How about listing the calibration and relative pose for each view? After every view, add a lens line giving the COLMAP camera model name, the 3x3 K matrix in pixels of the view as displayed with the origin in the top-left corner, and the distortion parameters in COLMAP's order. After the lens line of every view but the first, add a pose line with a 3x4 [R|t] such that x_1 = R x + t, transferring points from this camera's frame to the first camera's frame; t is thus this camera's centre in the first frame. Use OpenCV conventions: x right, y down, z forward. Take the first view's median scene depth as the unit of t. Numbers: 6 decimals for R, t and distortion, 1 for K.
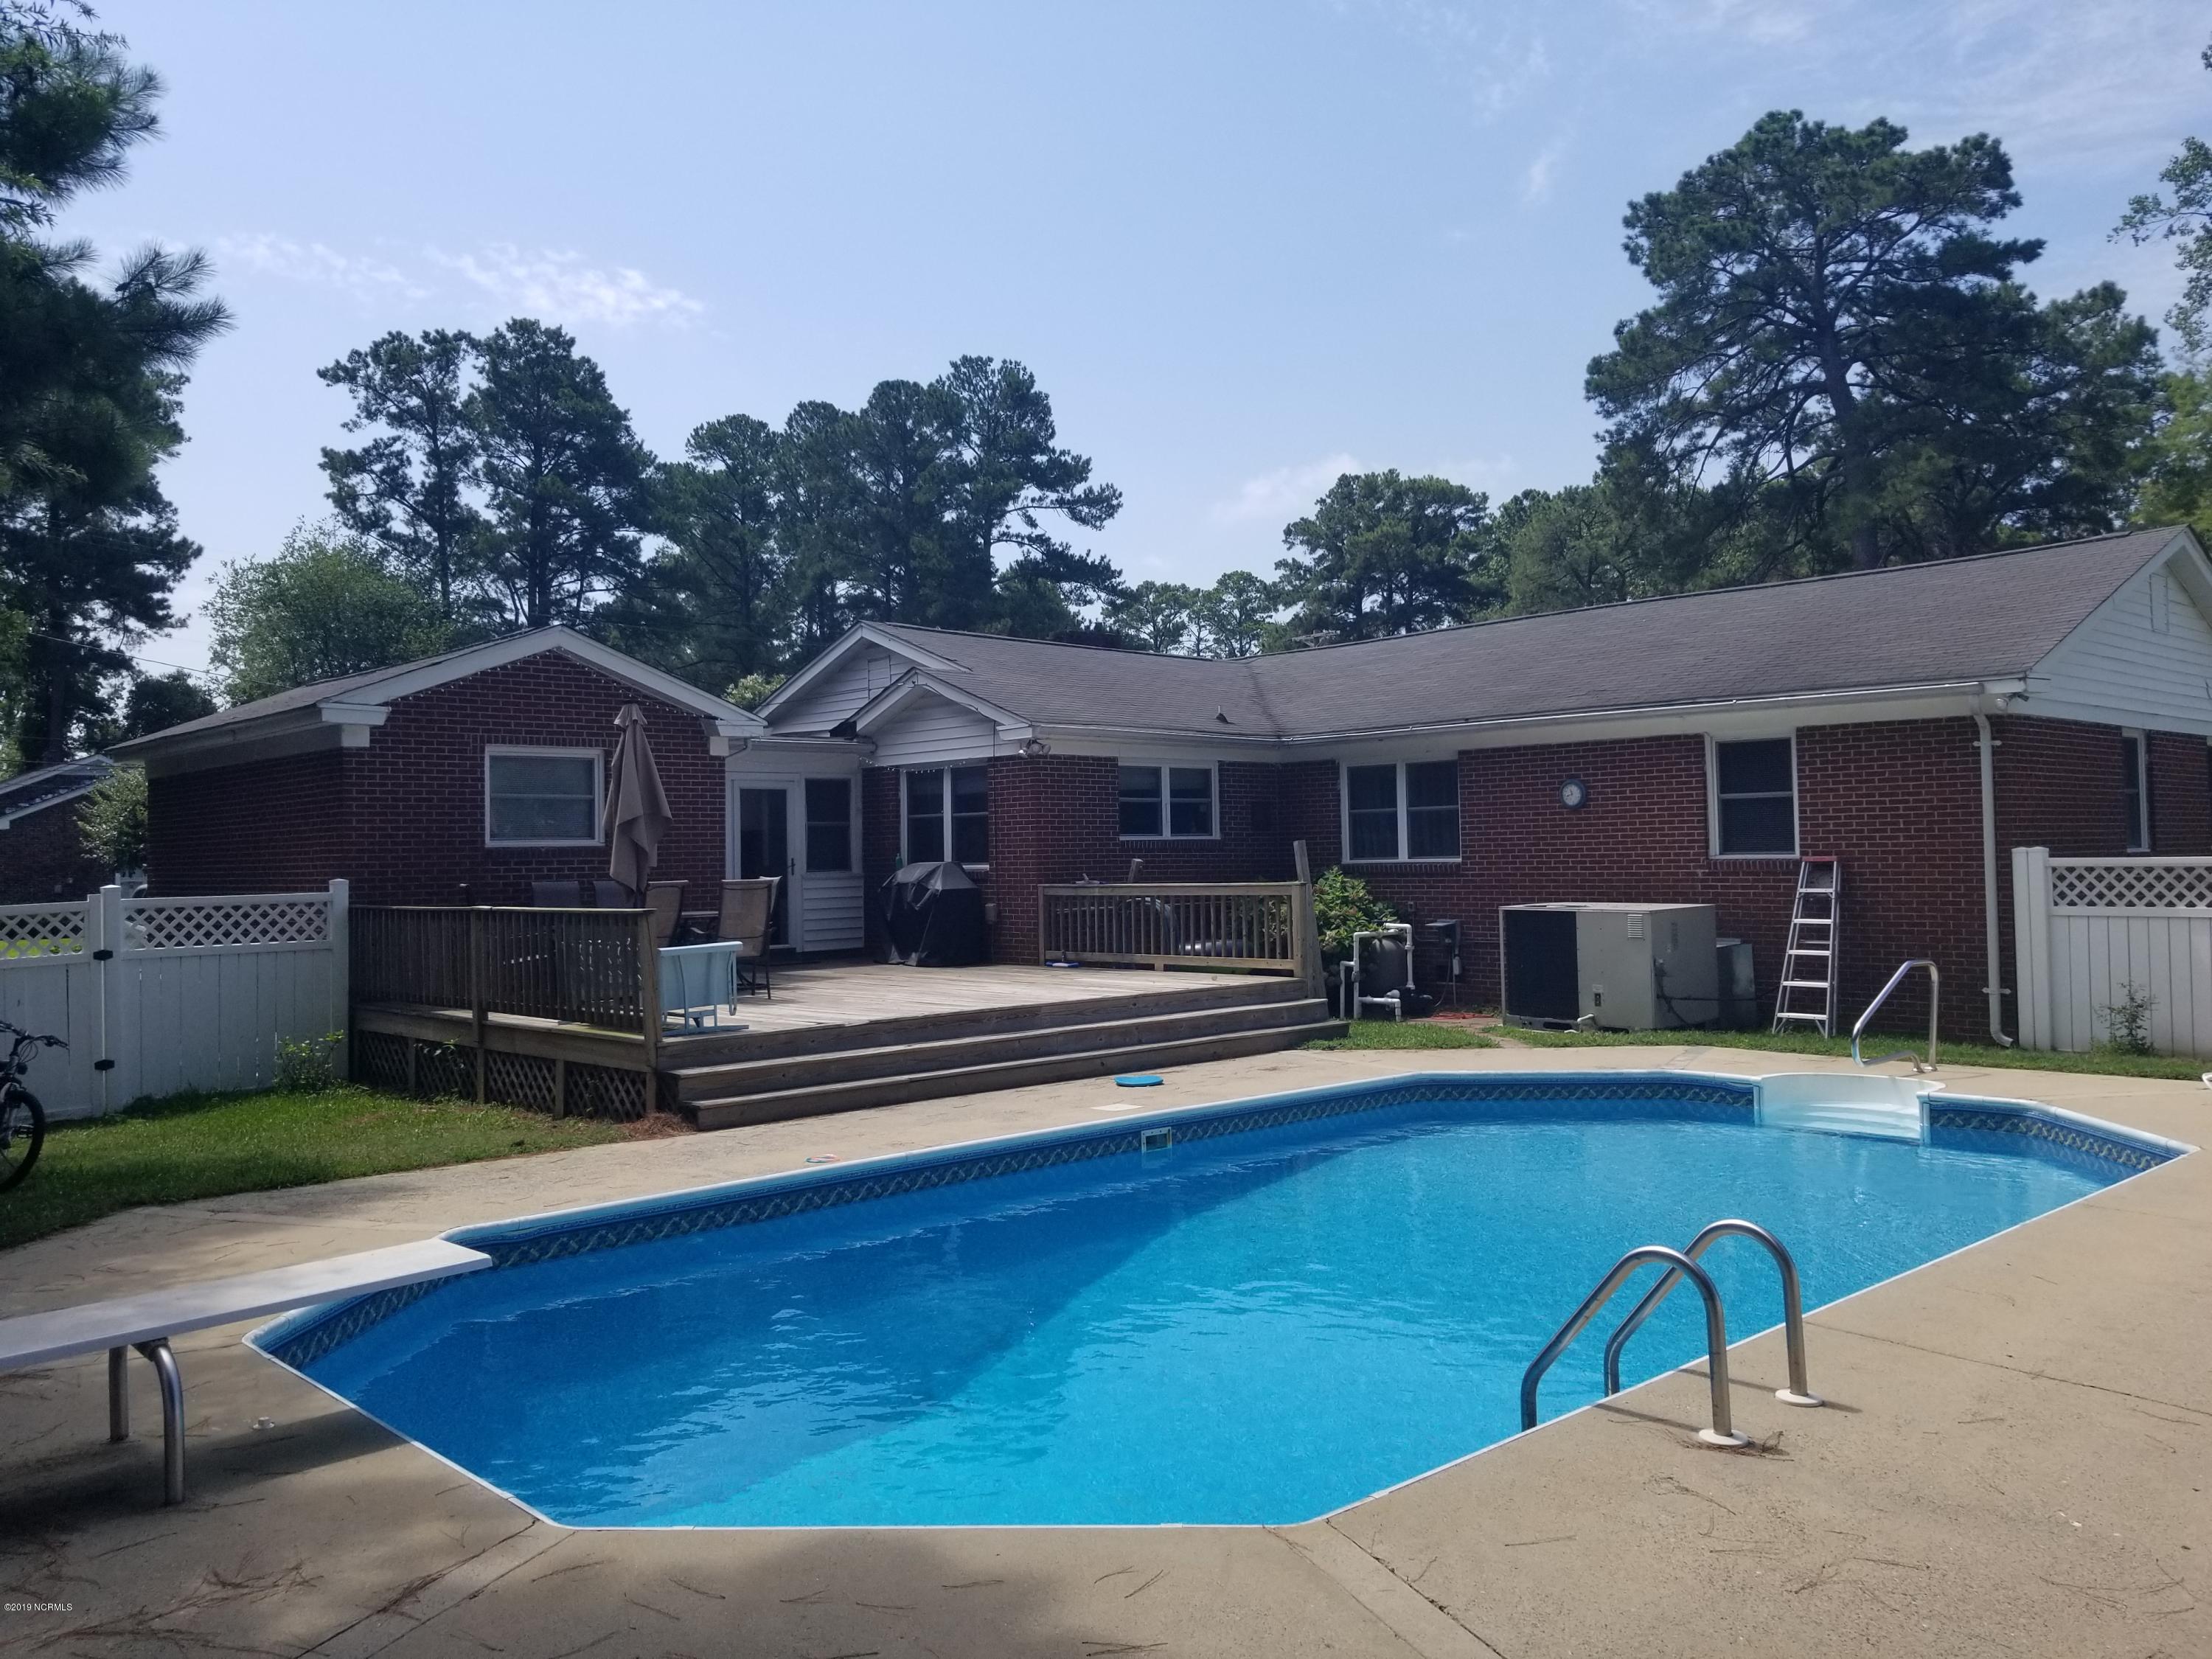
lens RADIAL K [[1754.9, 0, 1090.3], [0, 1754.9, 850.4], [0, 0, 1]] dist [0.062796, -0.098260]
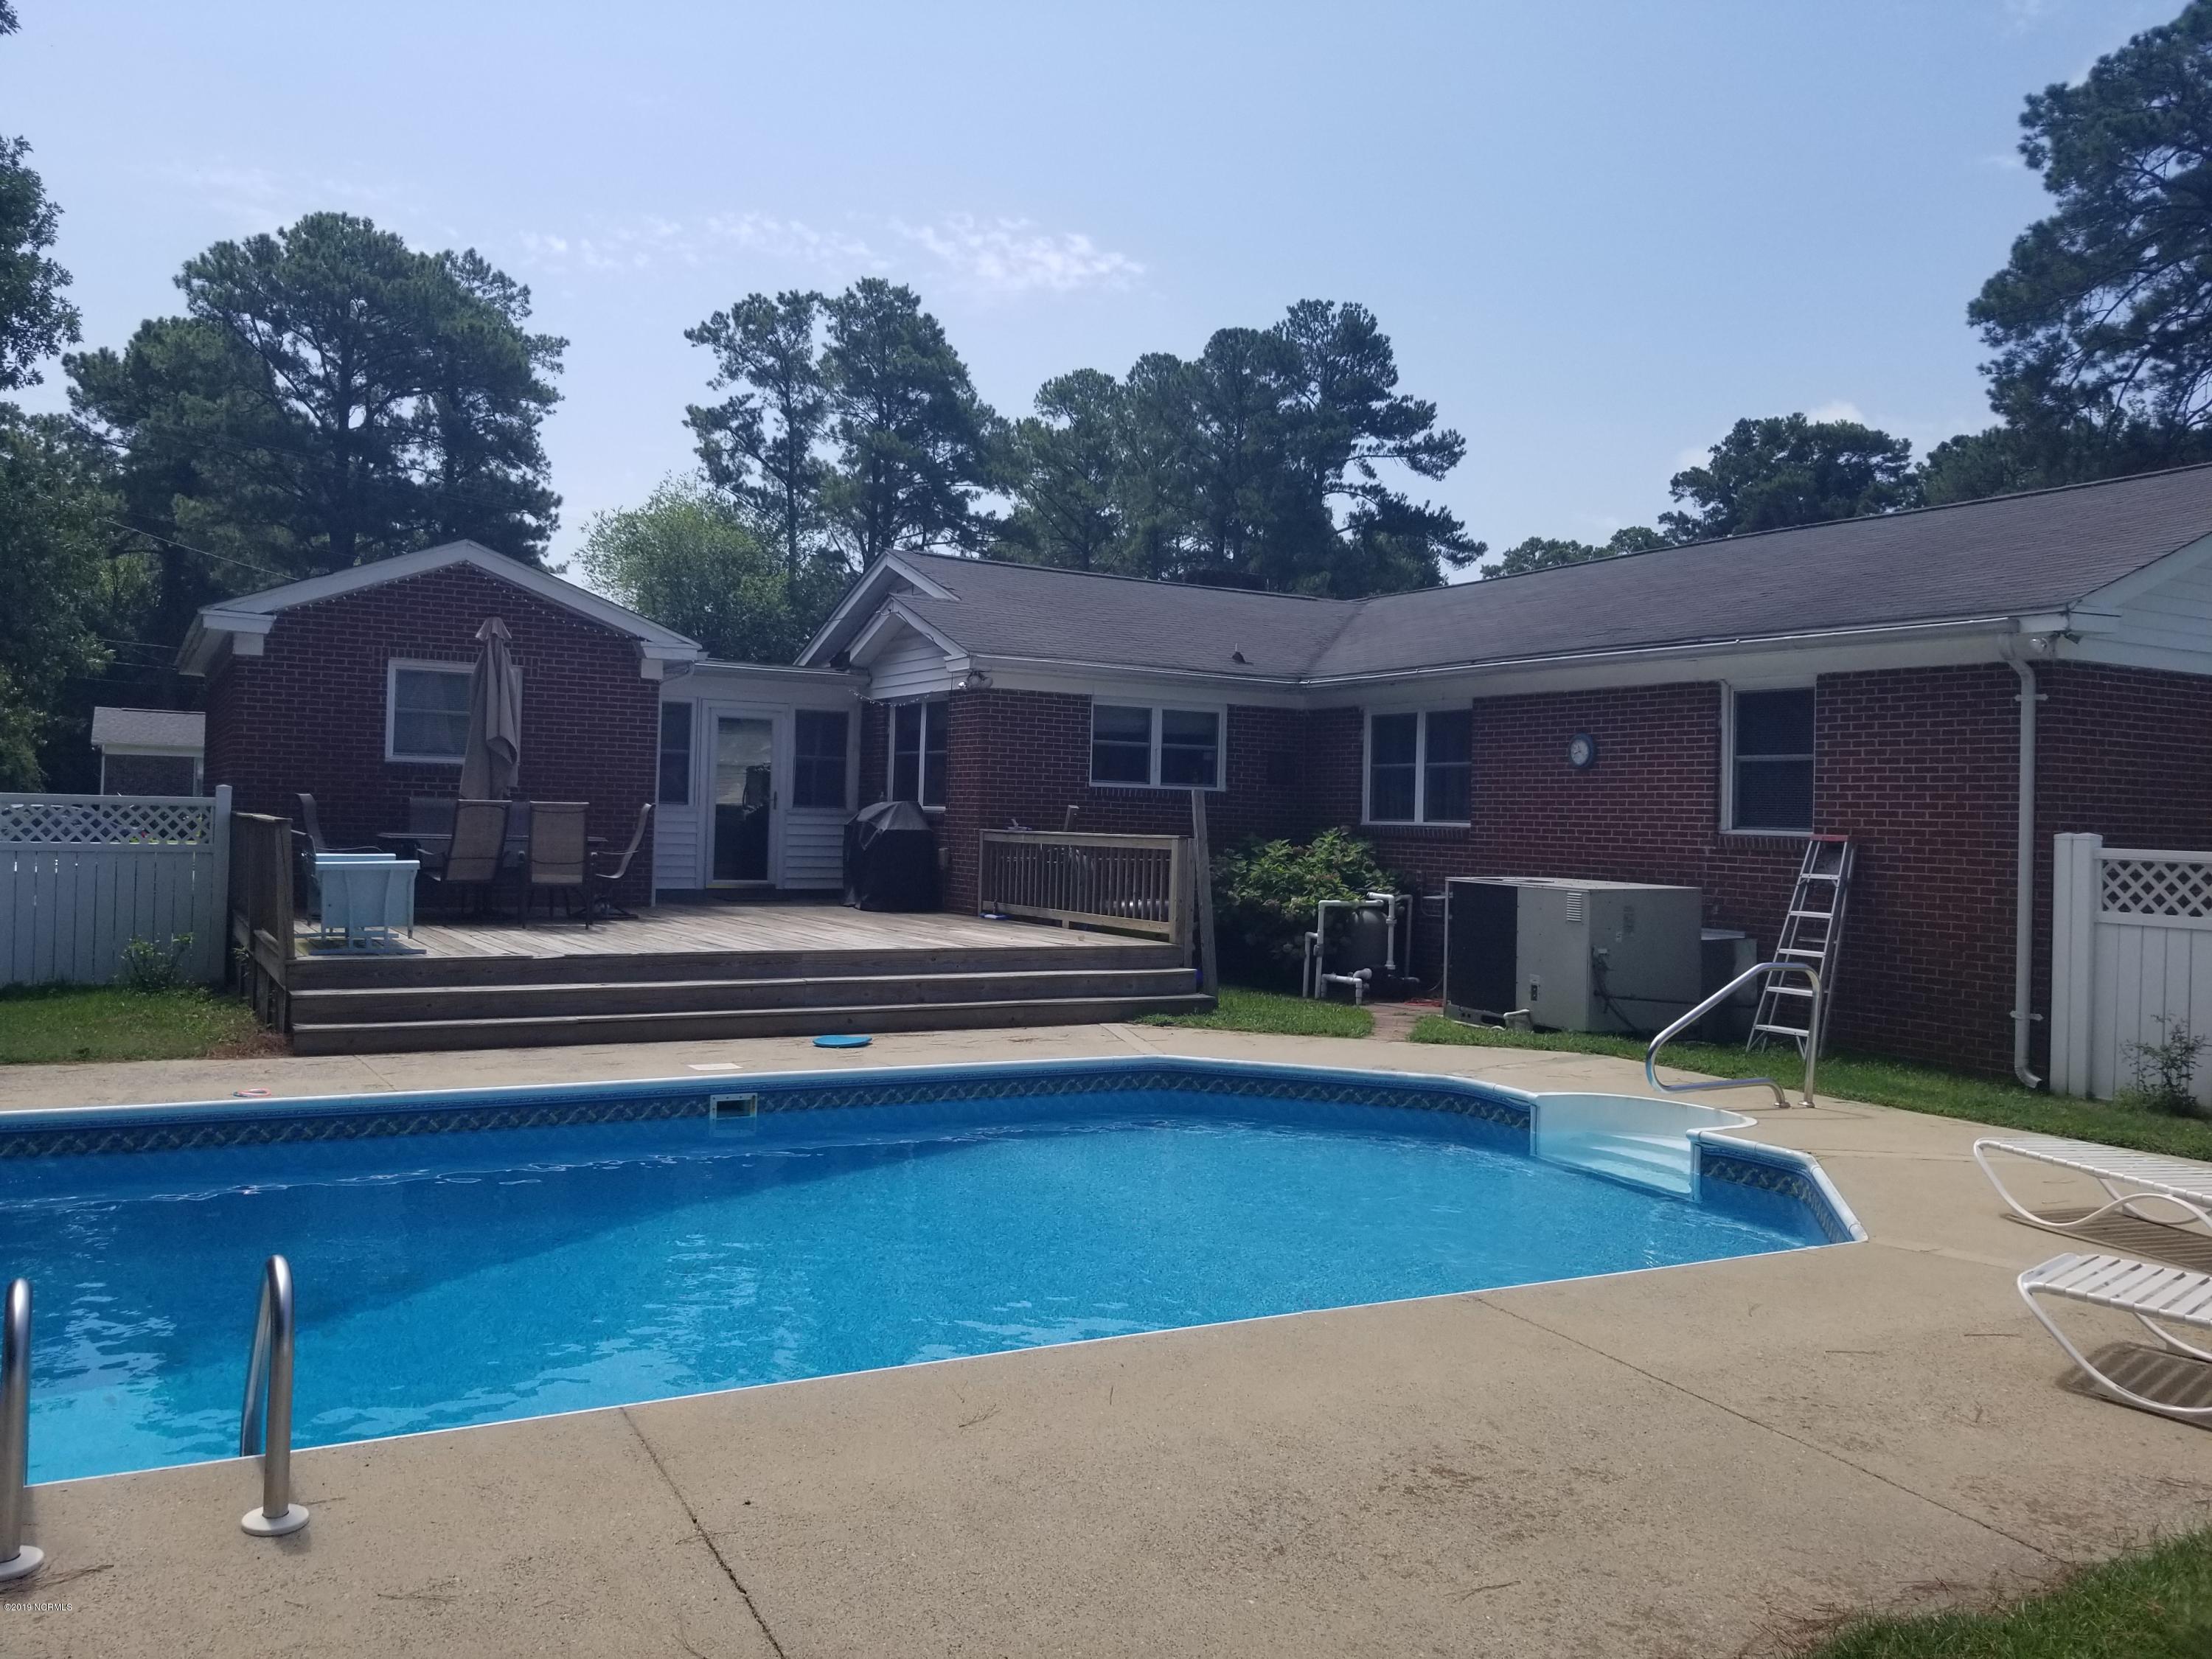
lens RADIAL K [[1754.9, 0, 1073.6], [0, 1754.9, 827.2], [0, 0, 1]] dist [0.062796, -0.098260]
pose [[0.966513, 0.046691, -0.252336, 0.237654], [-0.044831, 0.998908, 0.013120, 0.003976], [0.252673, -0.001368, 0.967551, 0.112163]]
